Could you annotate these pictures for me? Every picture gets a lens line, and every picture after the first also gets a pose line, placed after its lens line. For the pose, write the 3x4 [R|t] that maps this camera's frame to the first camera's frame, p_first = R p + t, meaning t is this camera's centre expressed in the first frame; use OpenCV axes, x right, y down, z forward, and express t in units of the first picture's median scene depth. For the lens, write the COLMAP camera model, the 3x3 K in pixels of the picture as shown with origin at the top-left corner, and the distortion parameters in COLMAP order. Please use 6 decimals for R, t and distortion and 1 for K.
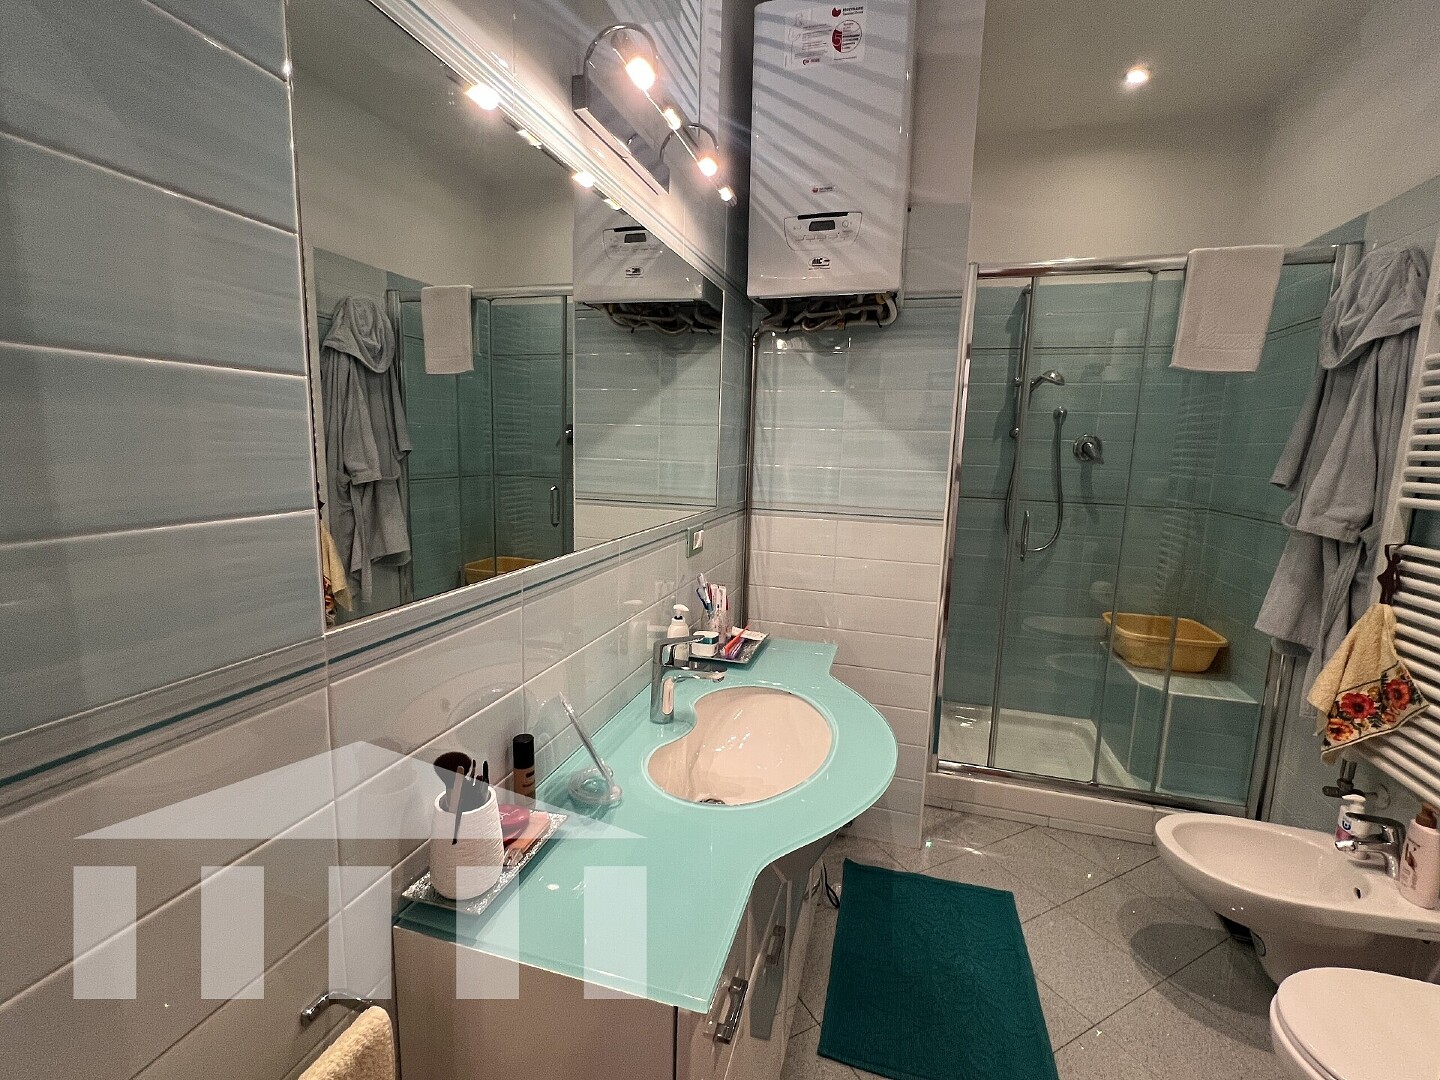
lens RADIAL K [[639.7, 0, 716.3], [0, 639.7, 532.7], [0, 0, 1]] dist [0.003204, -0.000573]
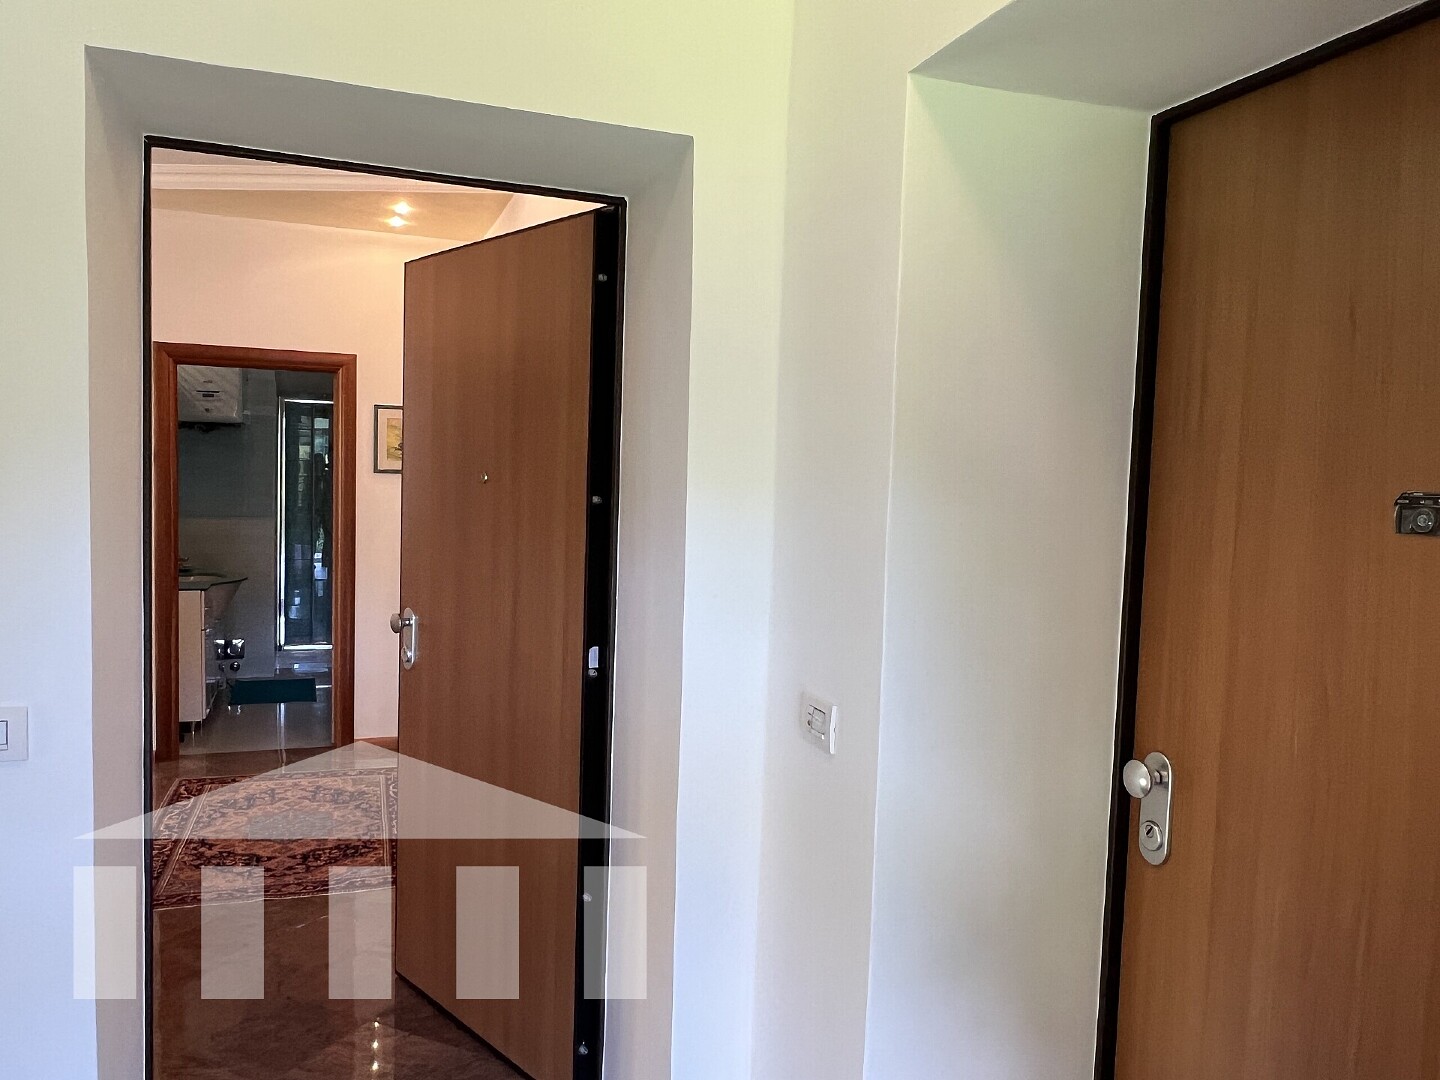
lens RADIAL K [[1079.8, 0, 720.0], [0, 1079.8, 540.0], [0, 0, 1]] dist [-0.006116, 0.001859]
pose [[0.802075, -0.046671, 0.595396, -0.619144], [0.085237, 0.995682, -0.036777, 0.321804], [-0.591109, 0.080248, 0.802590, -2.838717]]
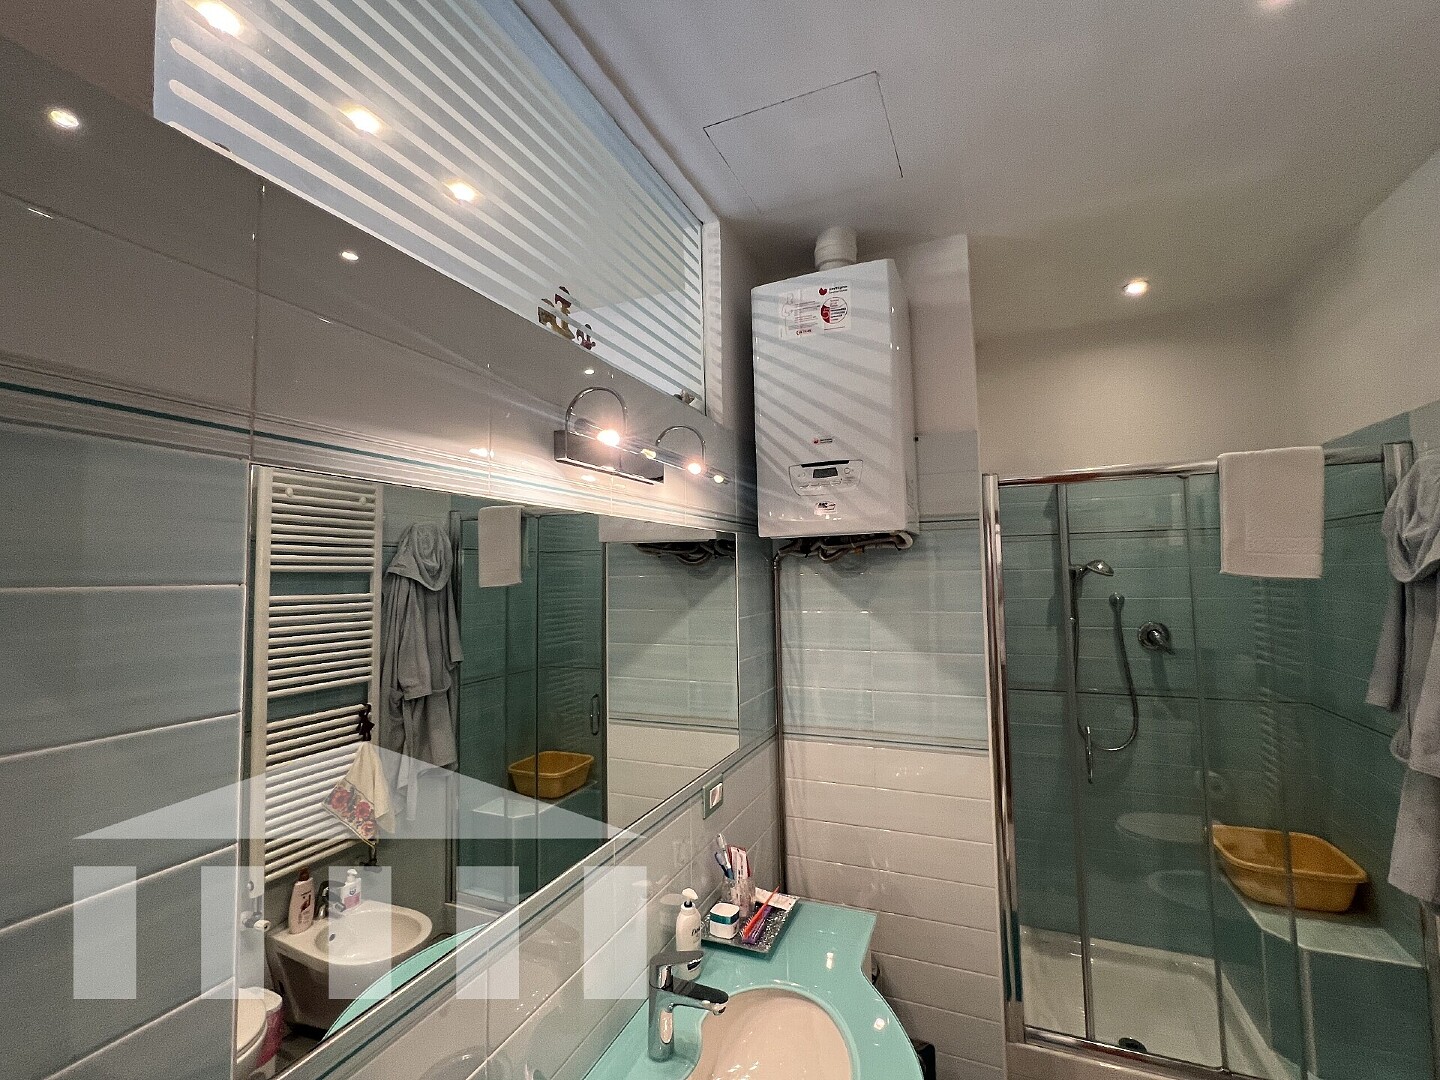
lens RADIAL K [[637.6, 0, 714.6], [0, 637.6, 535.5], [0, 0, 1]] dist [0.000064, -0.000505]
pose [[0.992685, -0.054115, -0.107926, 0.077814], [0.030715, 0.977708, -0.207711, -0.142514], [0.116761, 0.202877, 0.972218, -0.003395]]
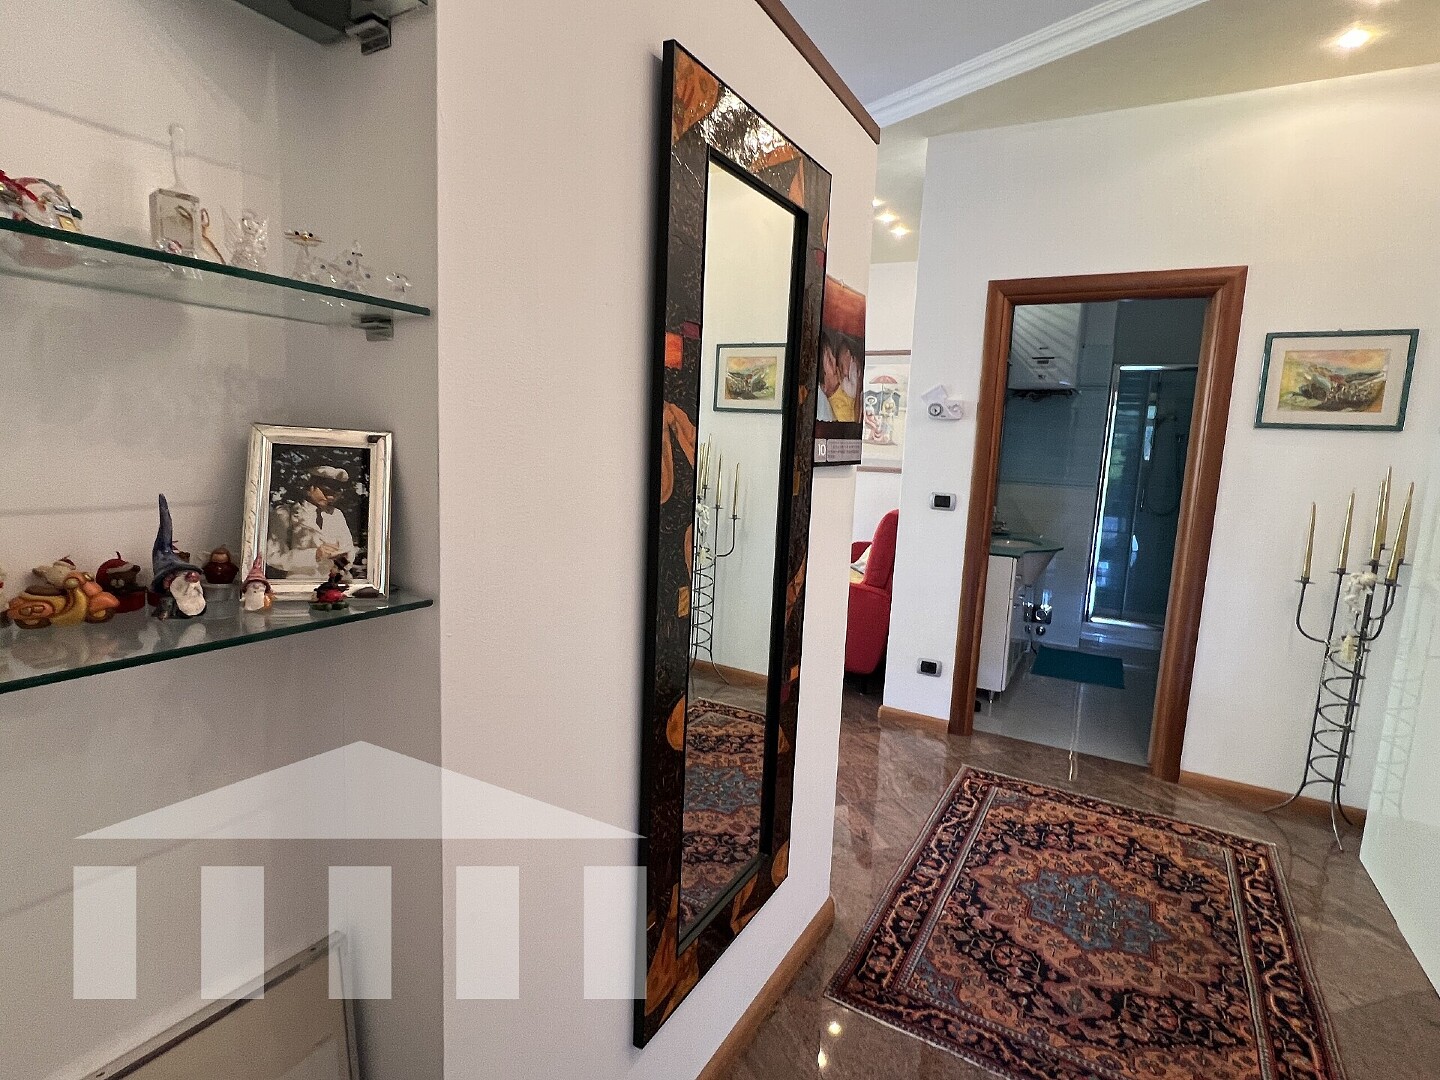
lens RADIAL K [[743.6, 0, 715.4], [0, 743.6, 540.1], [0, 0, 1]] dist [-0.003424, -0.000776]
pose [[0.978186, 0.040749, -0.203695, -0.380582], [-0.044425, 0.998921, -0.013505, 0.249064], [0.202925, 0.022260, 0.978941, -1.695894]]
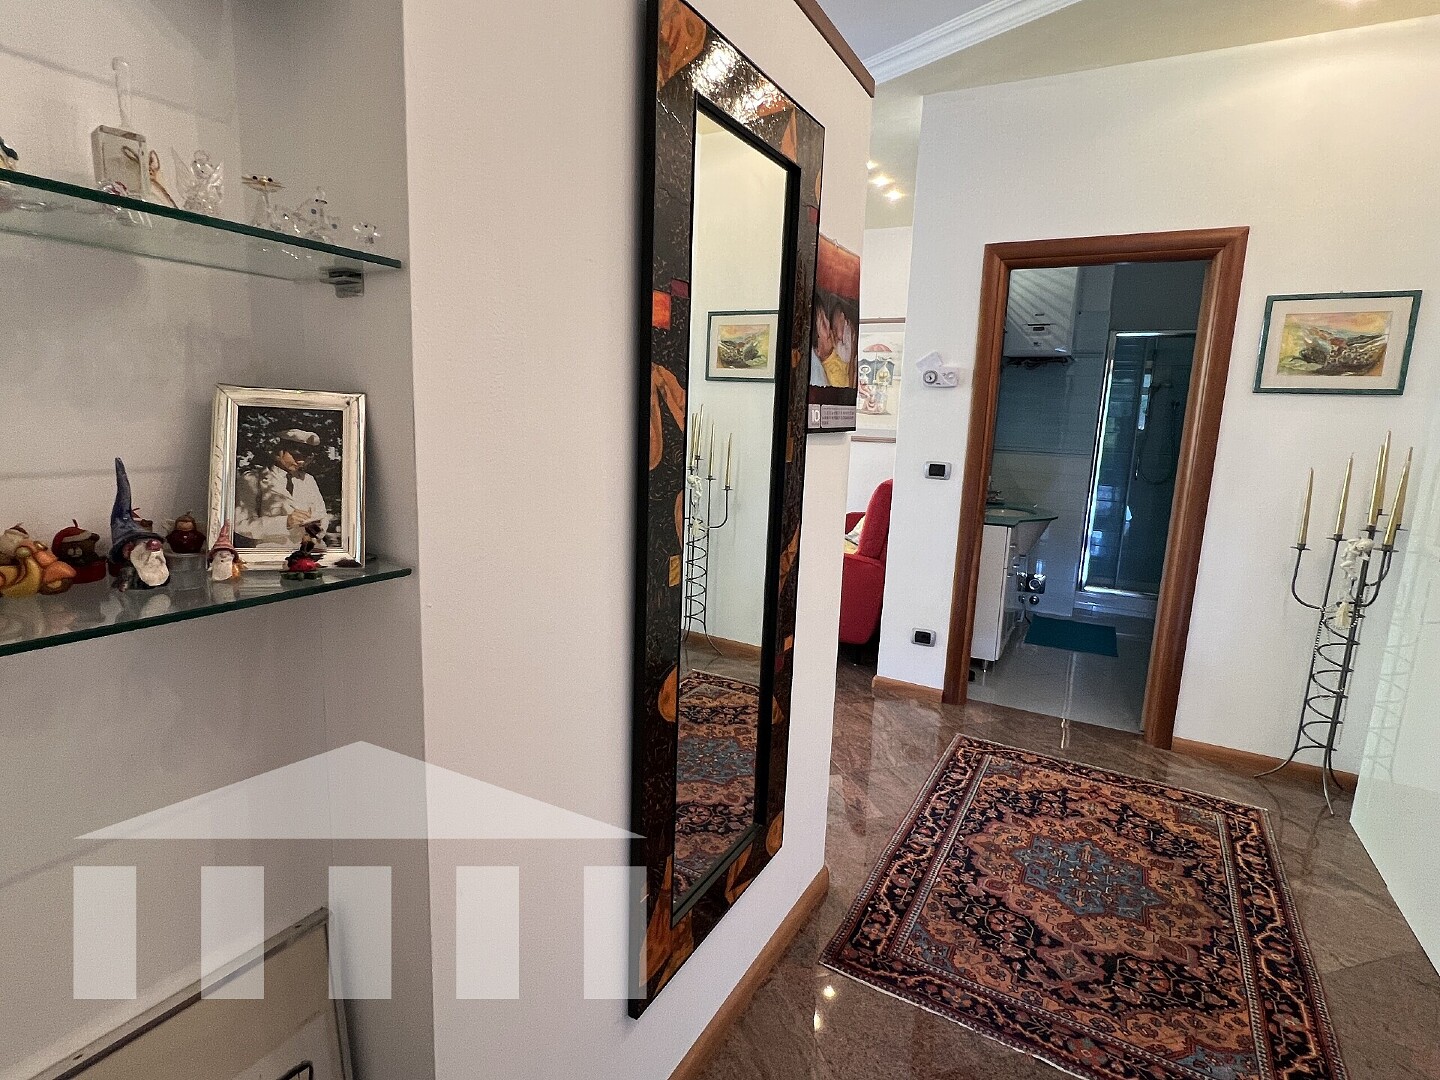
lens RADIAL K [[743.6, 0, 715.4], [0, 743.6, 540.1], [0, 0, 1]] dist [-0.003424, -0.000776]
pose [[0.980157, 0.040952, -0.193947, -0.381919], [-0.037394, 0.999059, 0.021977, 0.254091], [0.194665, -0.014288, 0.980766, -1.677921]]
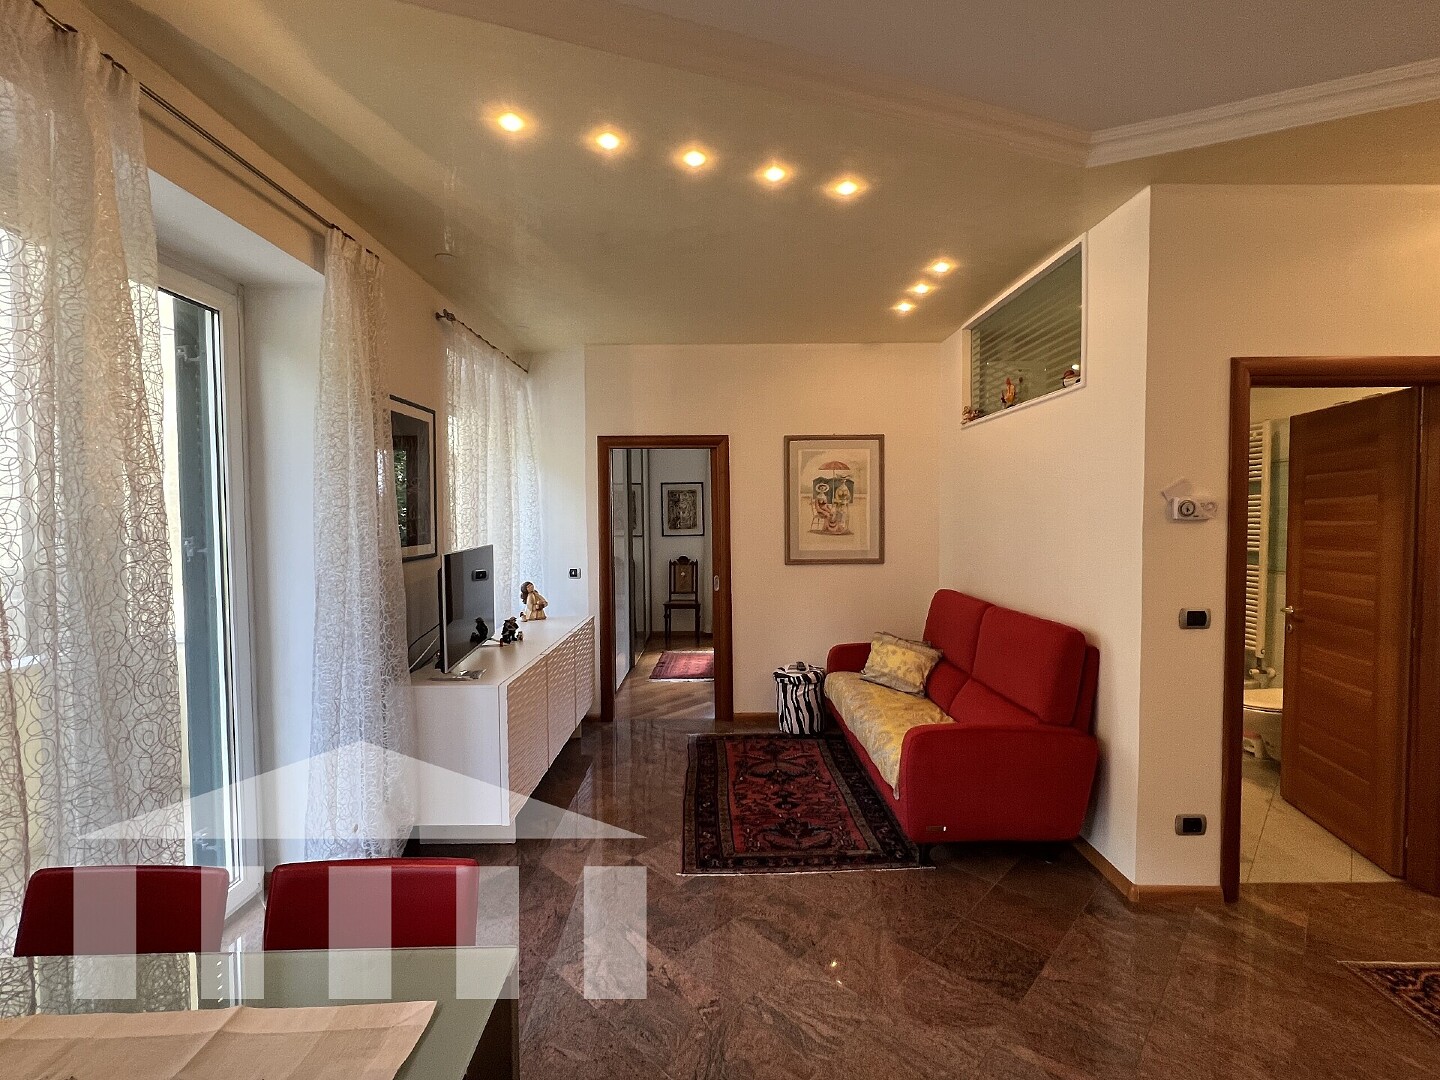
lens RADIAL K [[637.6, 0, 714.6], [0, 637.6, 535.5], [0, 0, 1]] dist [0.000064, -0.000505]
pose [[0.956024, -0.045725, 0.289701, -1.395931], [0.076916, 0.992287, -0.097209, 0.013717], [-0.283022, 0.115217, 0.952168, -0.846054]]
